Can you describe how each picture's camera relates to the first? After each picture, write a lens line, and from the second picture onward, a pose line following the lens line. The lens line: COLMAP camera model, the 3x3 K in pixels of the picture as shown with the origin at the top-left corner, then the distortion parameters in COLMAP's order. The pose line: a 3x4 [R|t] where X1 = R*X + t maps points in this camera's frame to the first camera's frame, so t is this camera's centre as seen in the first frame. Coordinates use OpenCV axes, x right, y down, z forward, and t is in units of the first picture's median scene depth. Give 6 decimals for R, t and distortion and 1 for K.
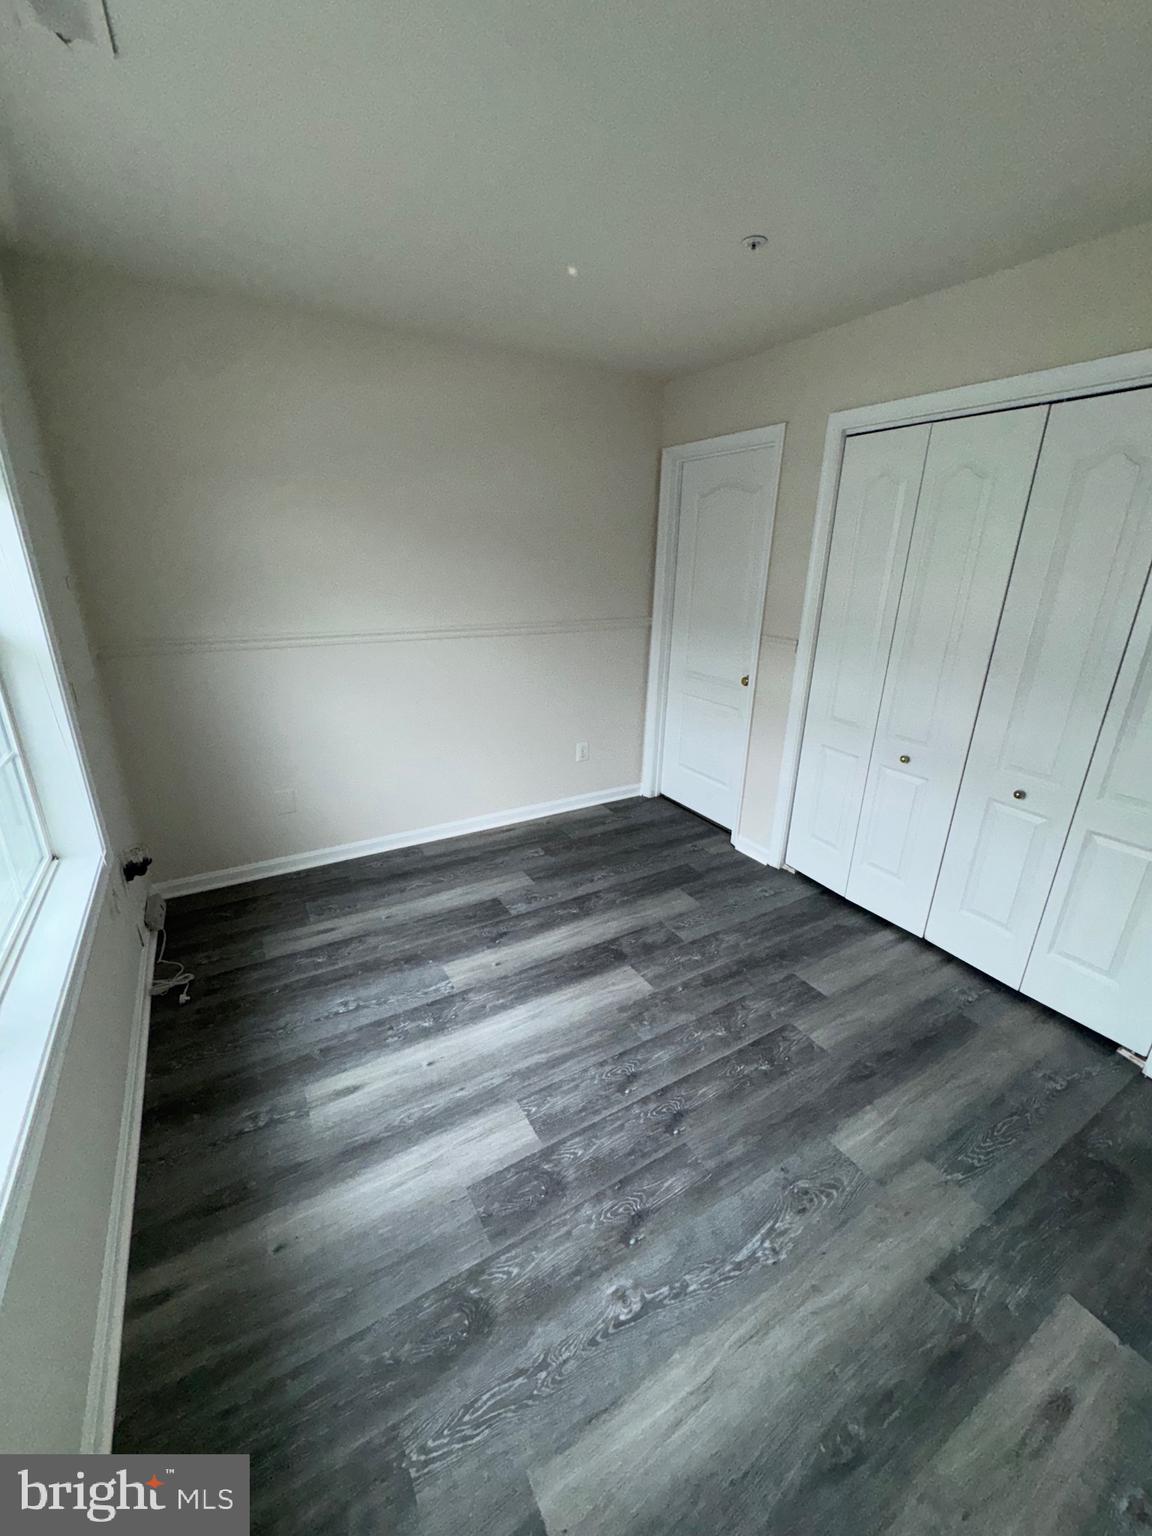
lens RADIAL K [[613.4, 0, 574.2], [0, 613.4, 768.5], [0, 0, 1]] dist [-0.001605, 0.000548]
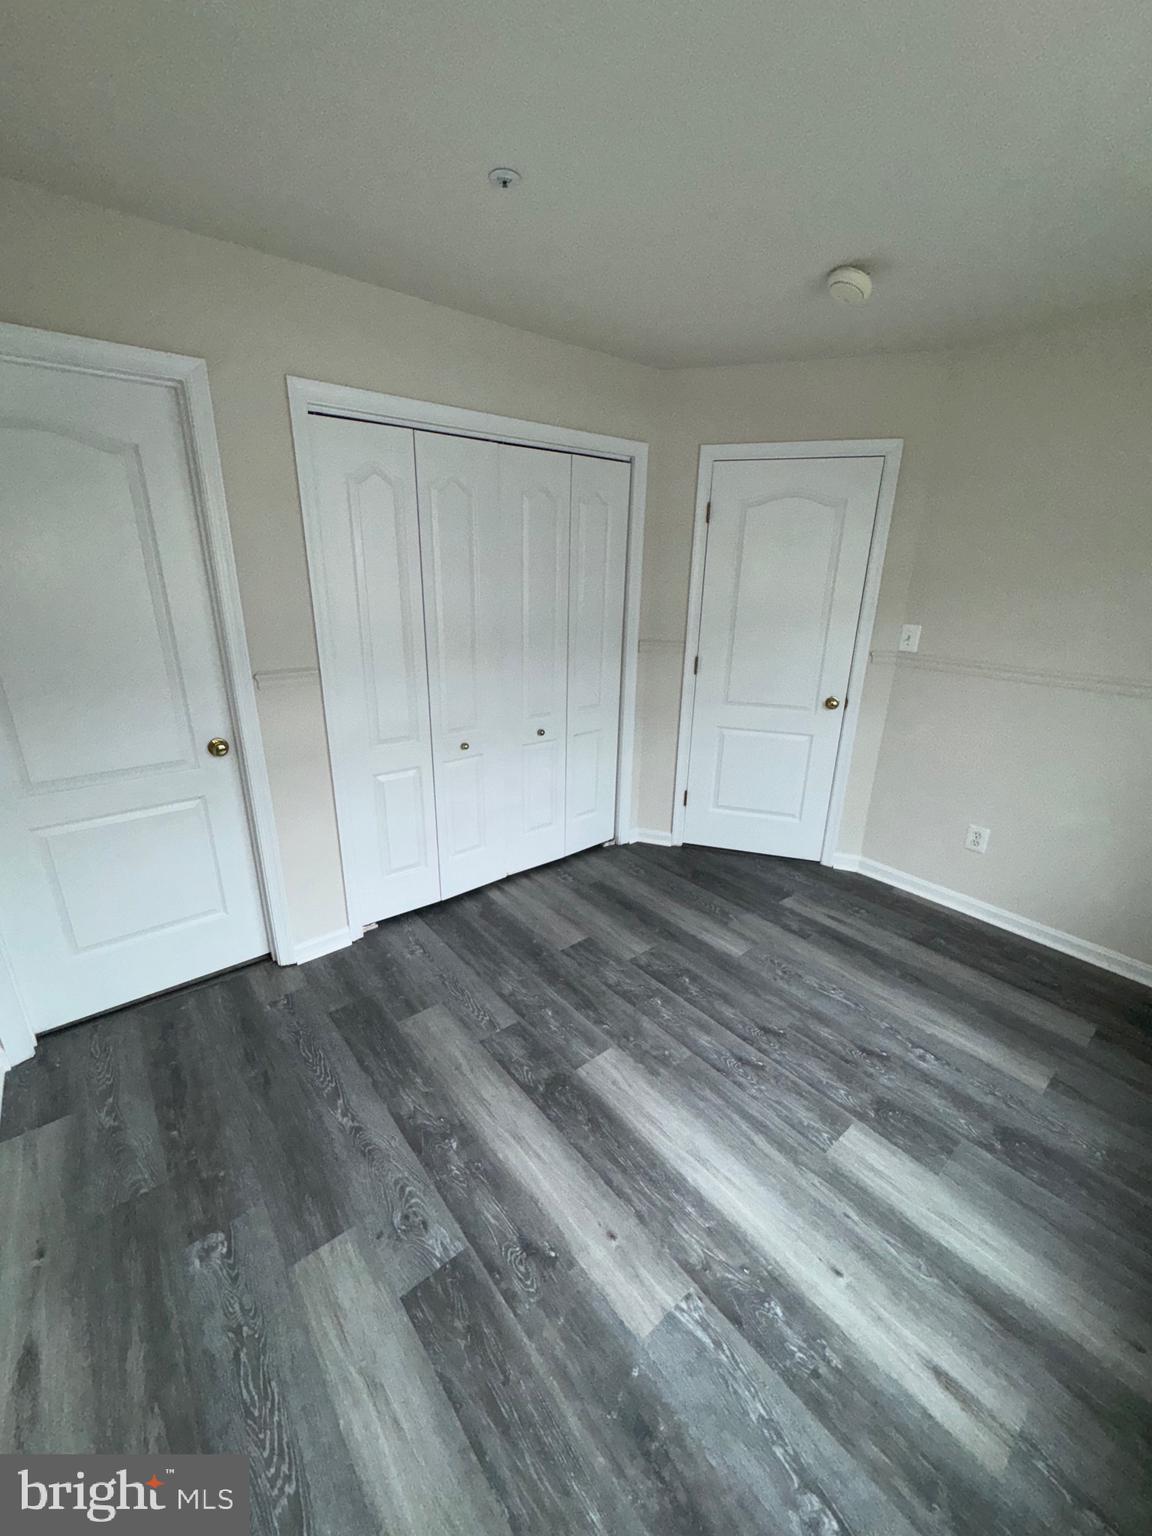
lens RADIAL K [[613.4, 0, 574.3], [0, 613.4, 768.6], [0, 0, 1]] dist [-0.001605, 0.000548]
pose [[-0.156099, -0.334909, 0.929230, -0.589172], [0.308873, 0.877033, 0.367983, -0.365838], [-0.938206, 0.344456, -0.033460, 0.986926]]
